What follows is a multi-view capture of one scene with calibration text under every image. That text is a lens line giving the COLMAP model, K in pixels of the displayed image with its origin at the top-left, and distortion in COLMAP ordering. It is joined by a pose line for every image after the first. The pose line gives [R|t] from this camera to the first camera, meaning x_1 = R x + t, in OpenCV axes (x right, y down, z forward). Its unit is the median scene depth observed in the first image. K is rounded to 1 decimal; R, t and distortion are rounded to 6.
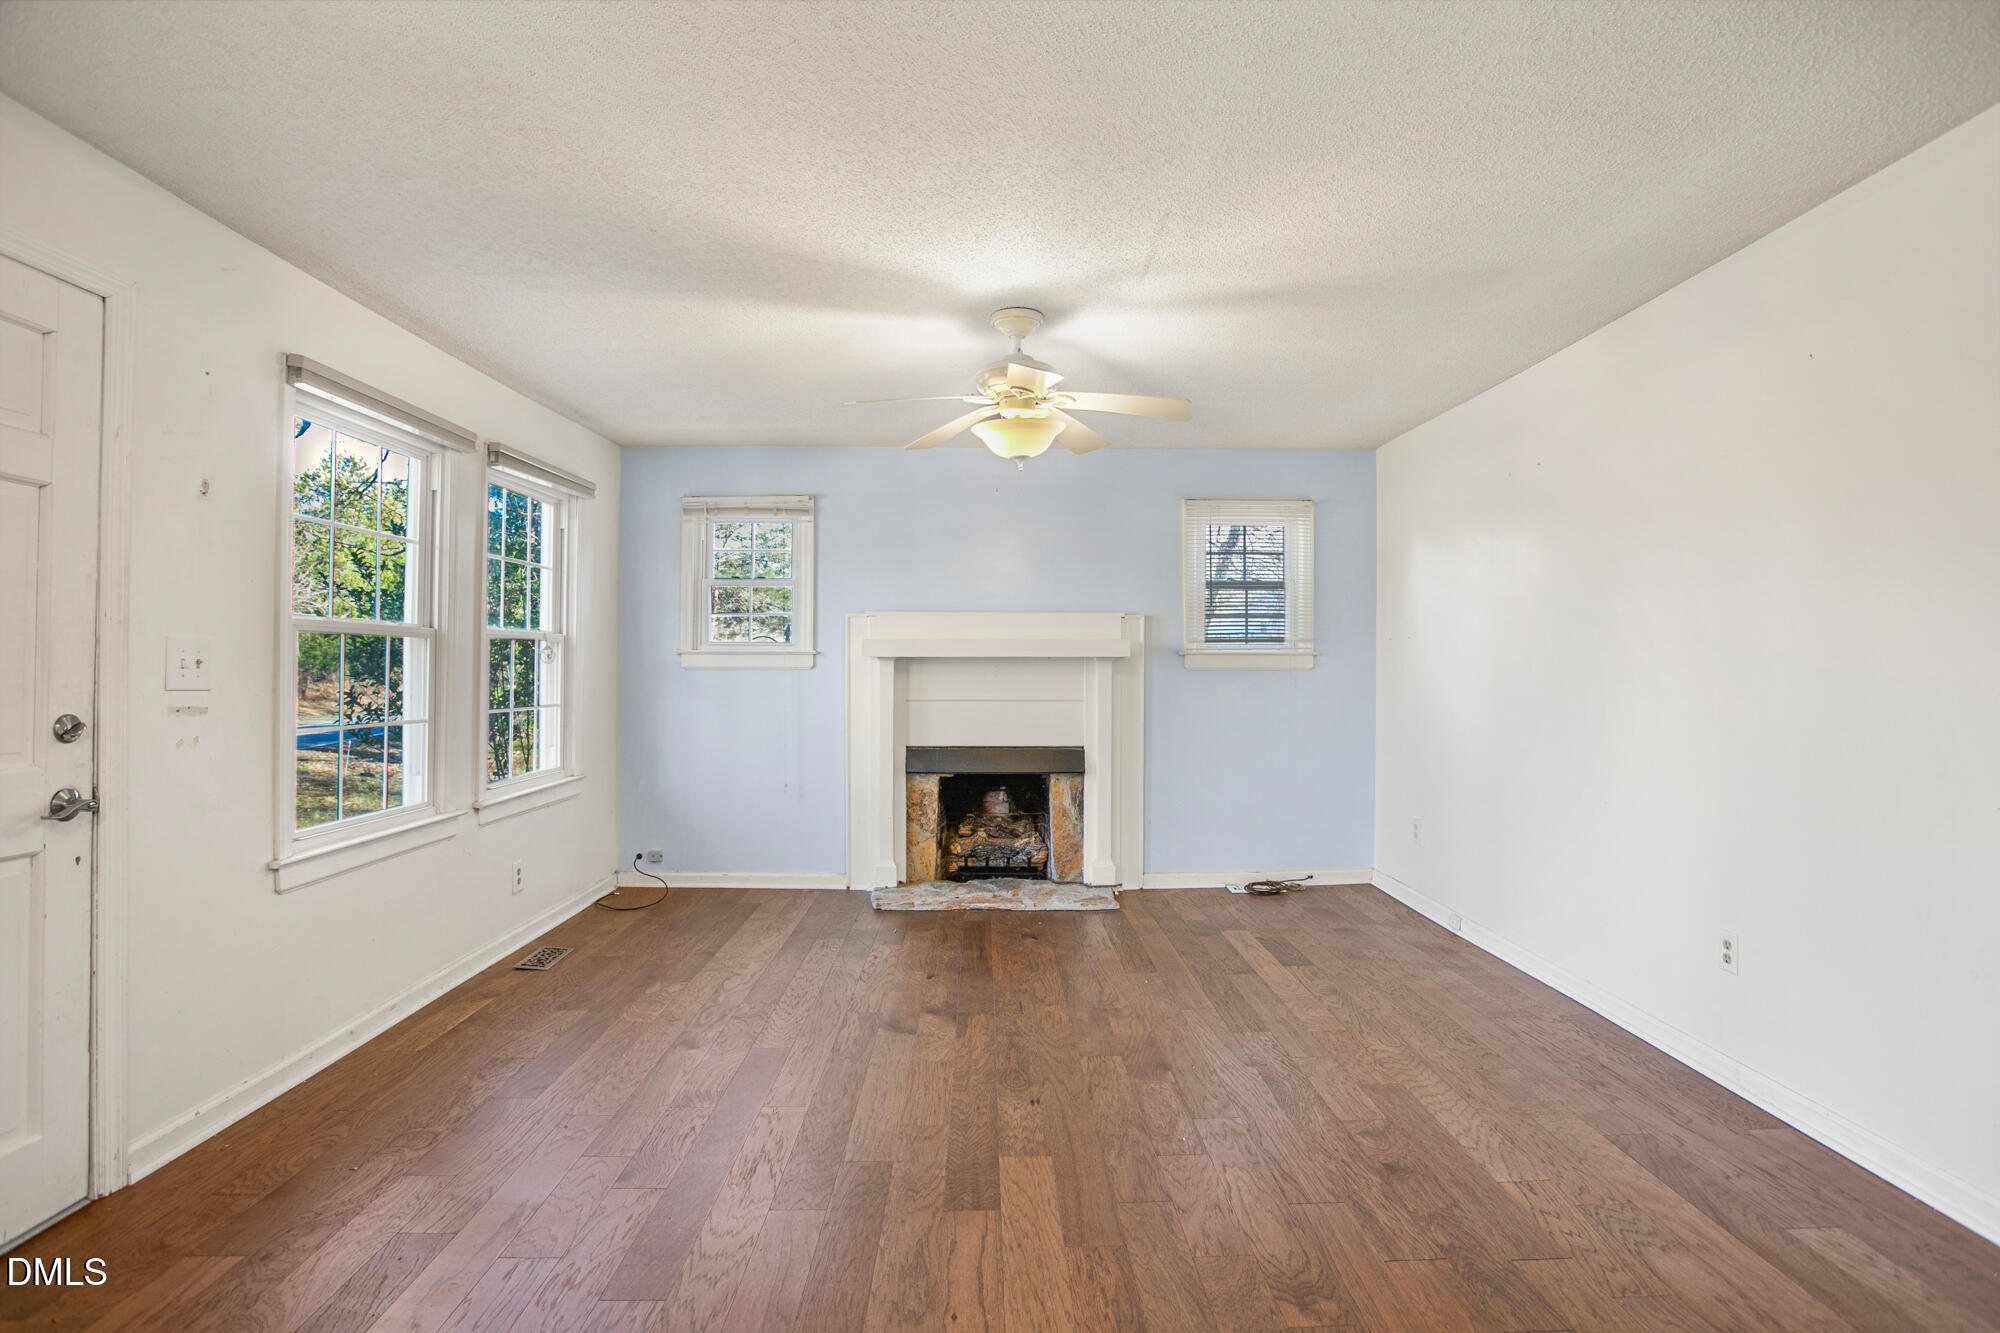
lens RADIAL K [[1006.4, 0, 1029.7], [0, 1006.4, 653.1], [0, 0, 1]] dist [-0.073207, 0.033635]
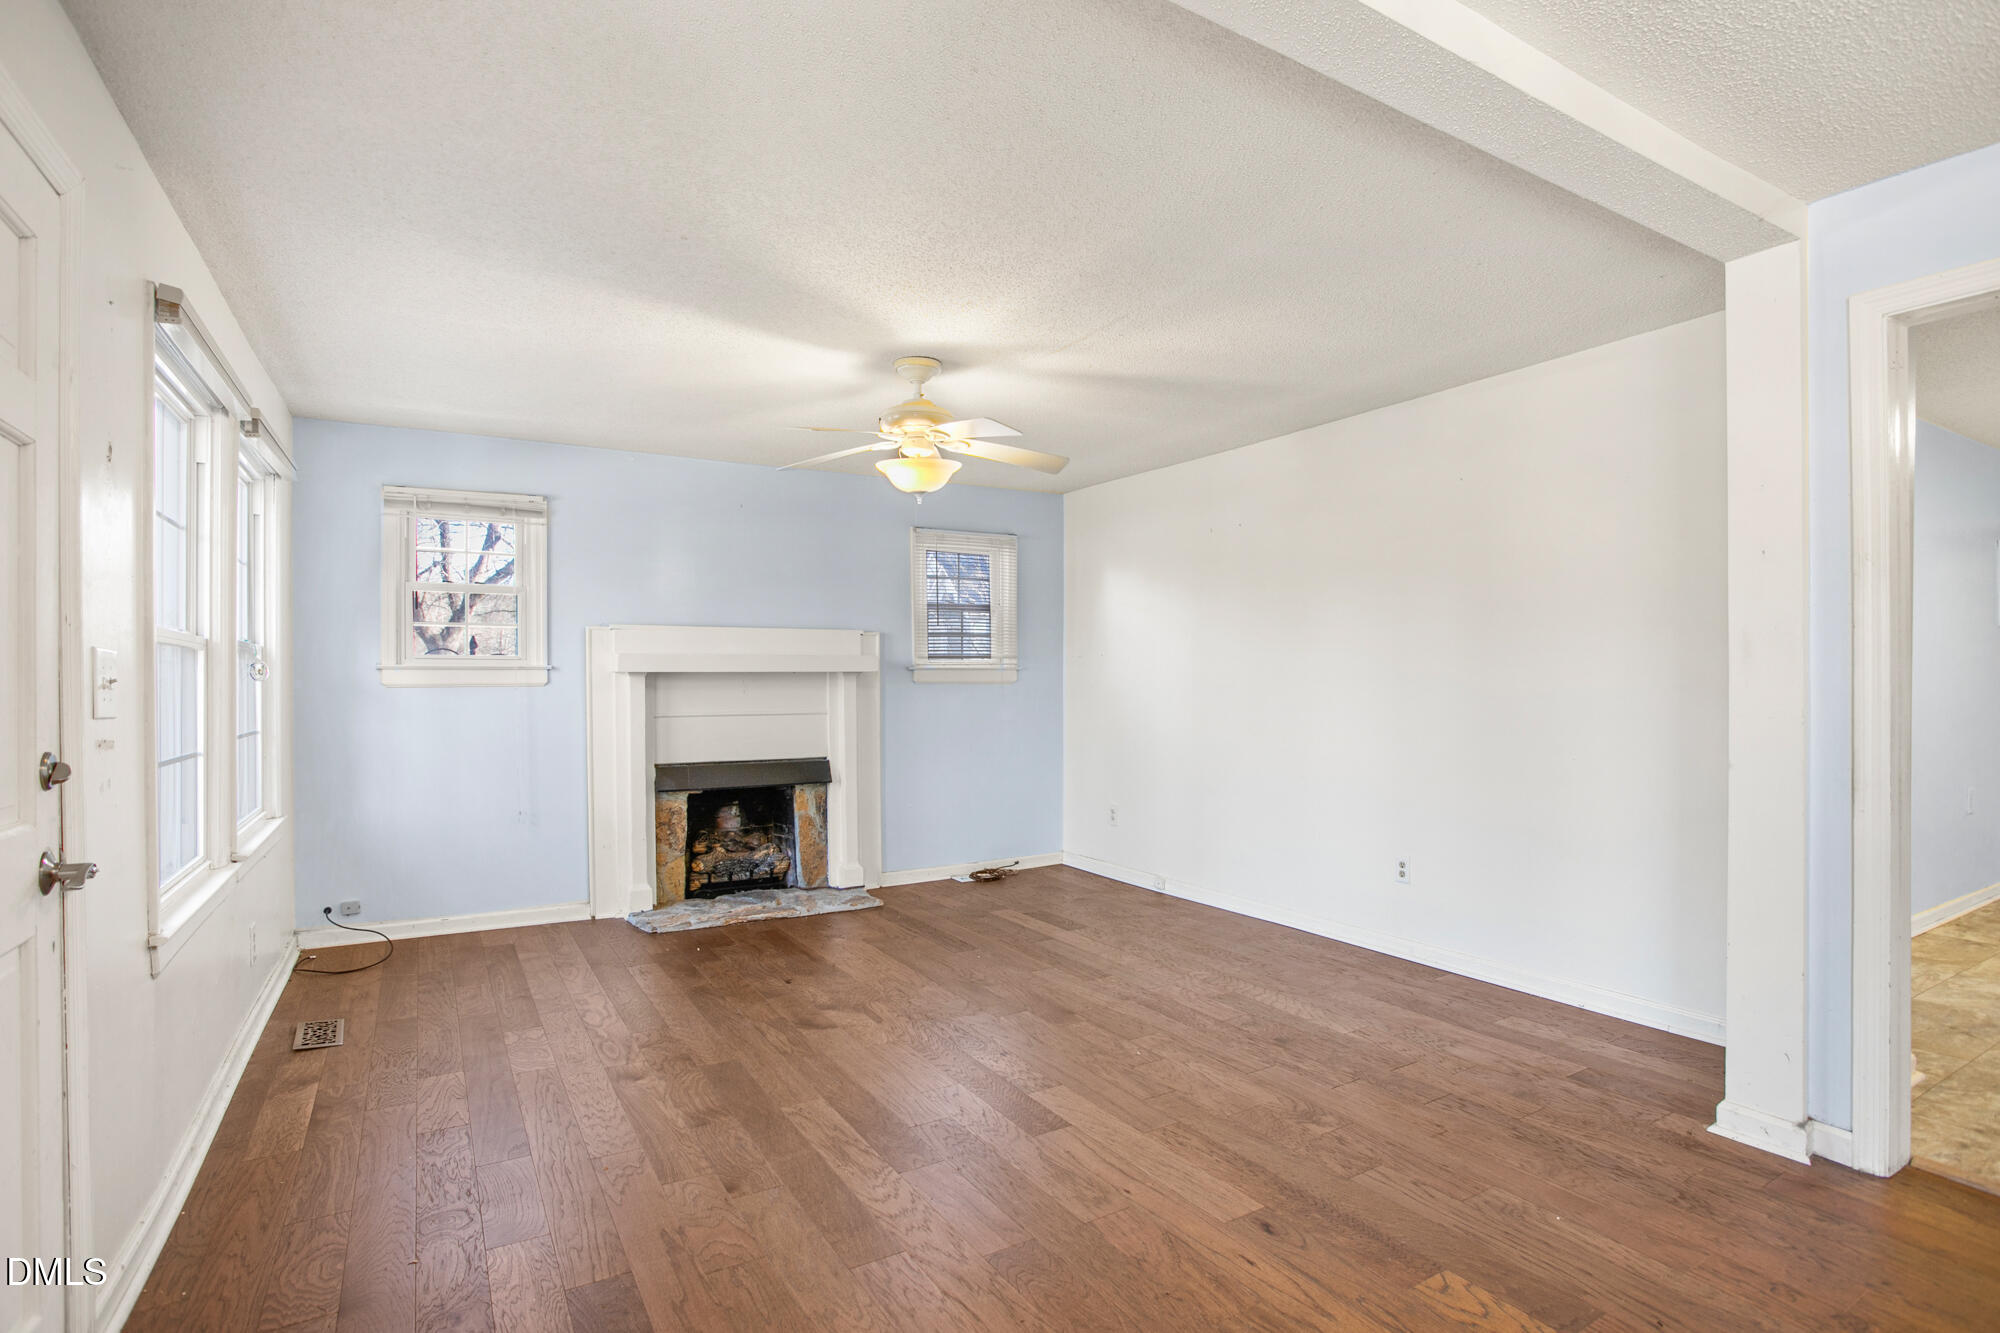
lens RADIAL K [[1006.4, 0, 1050.7], [0, 1006.4, 676.5], [0, 0, 1]] dist [-0.073207, 0.033635]
pose [[0.856989, -0.002470, 0.515328, -0.351254], [-0.002517, 0.999957, 0.008978, -0.001909], [-0.515328, -0.008991, 0.856946, -0.019751]]
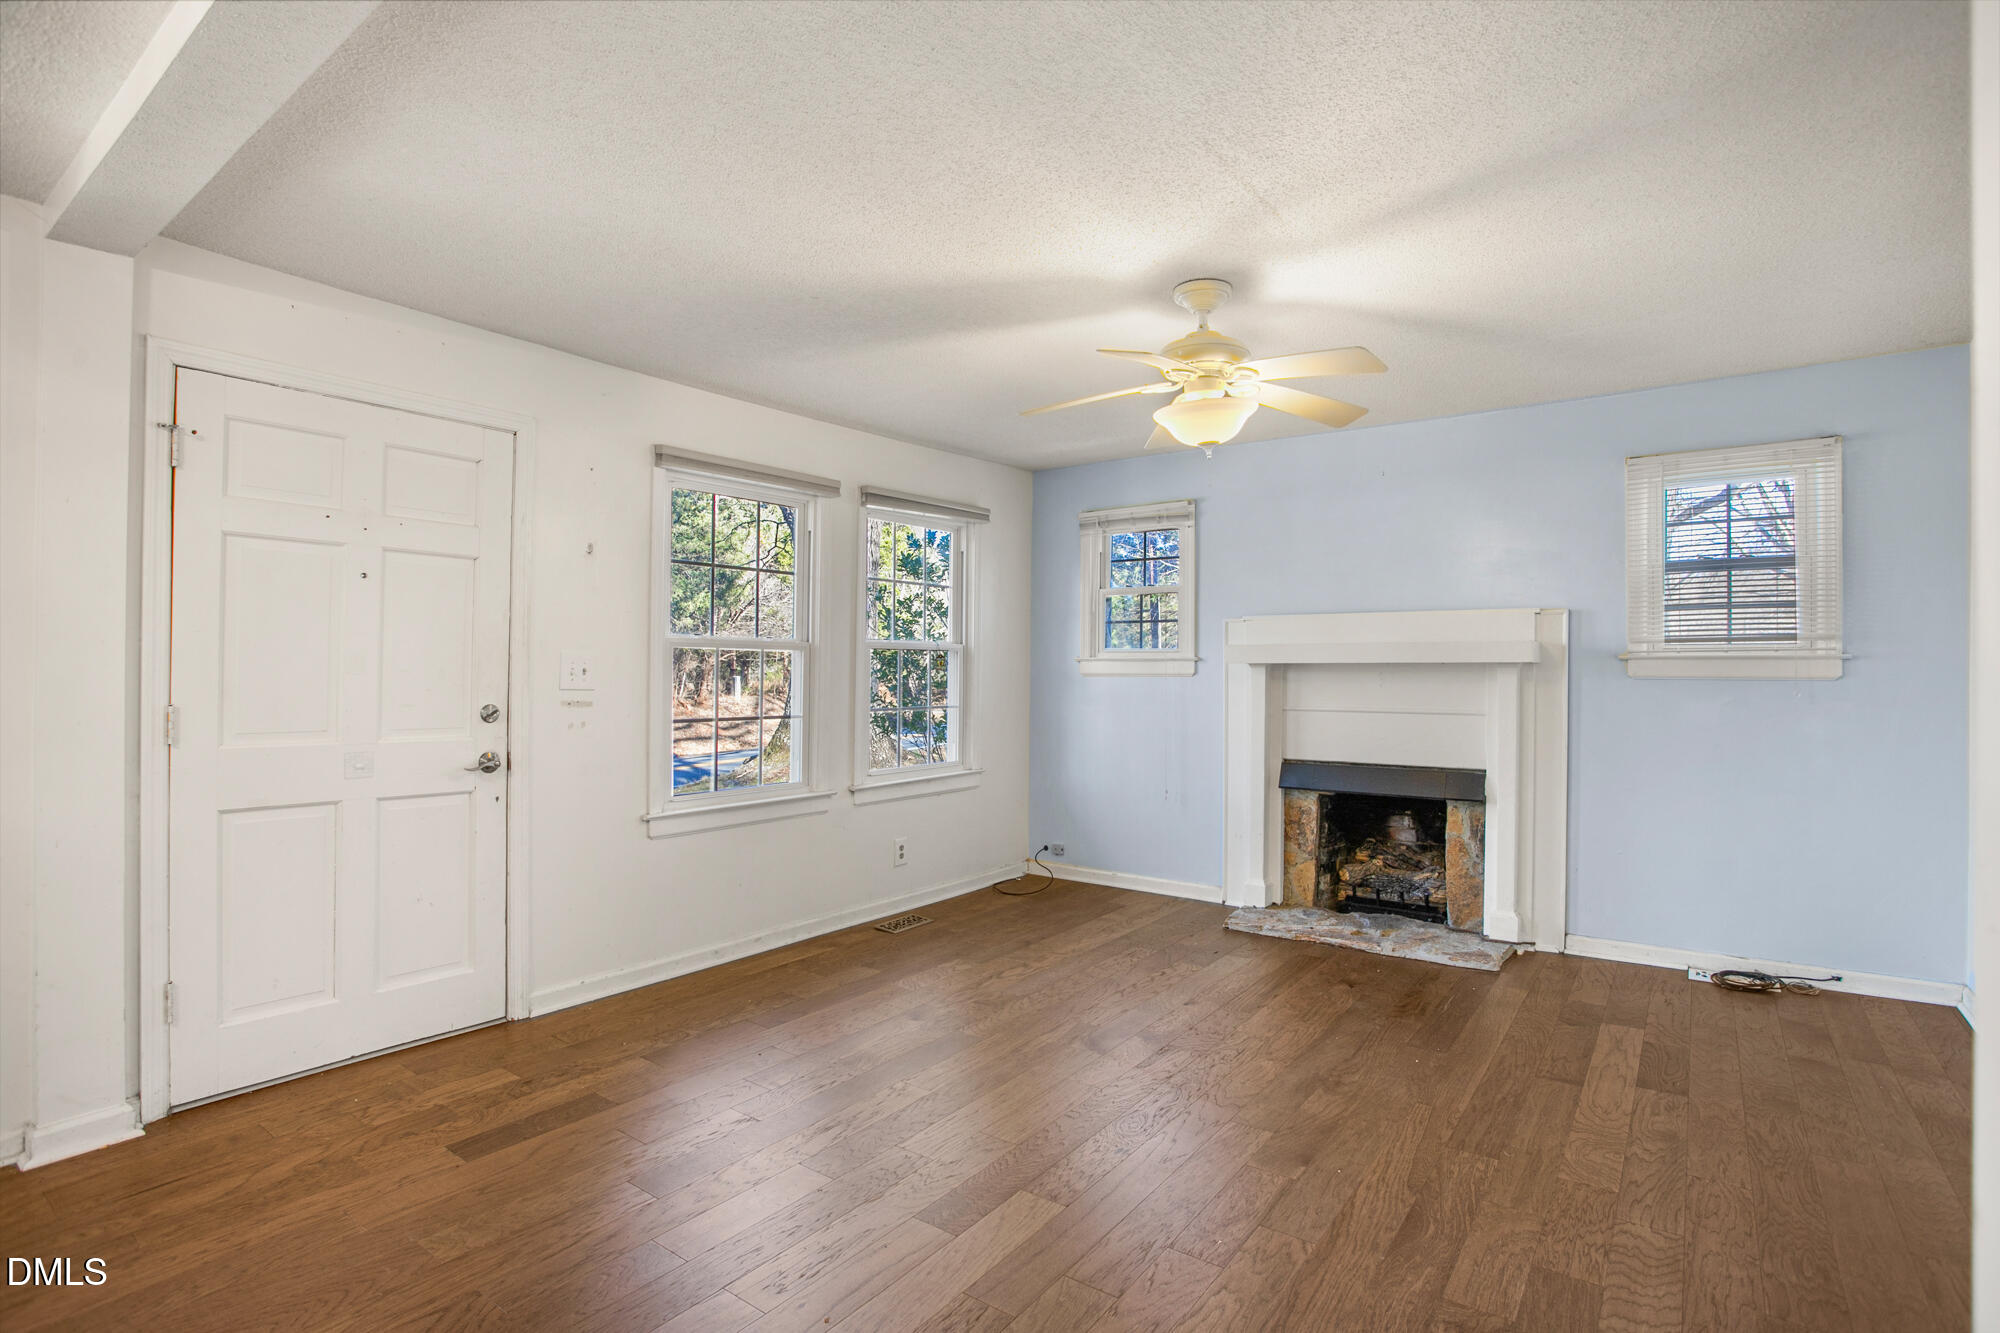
lens RADIAL K [[1006.4, 0, 1007.5], [0, 1006.4, 653.2], [0, 0, 1]] dist [-0.073207, 0.033635]
pose [[0.779841, -0.008637, -0.625918, 0.316351], [0.006238, 0.999962, -0.006026, -0.001685], [0.625947, 0.000795, 0.779865, 0.140528]]
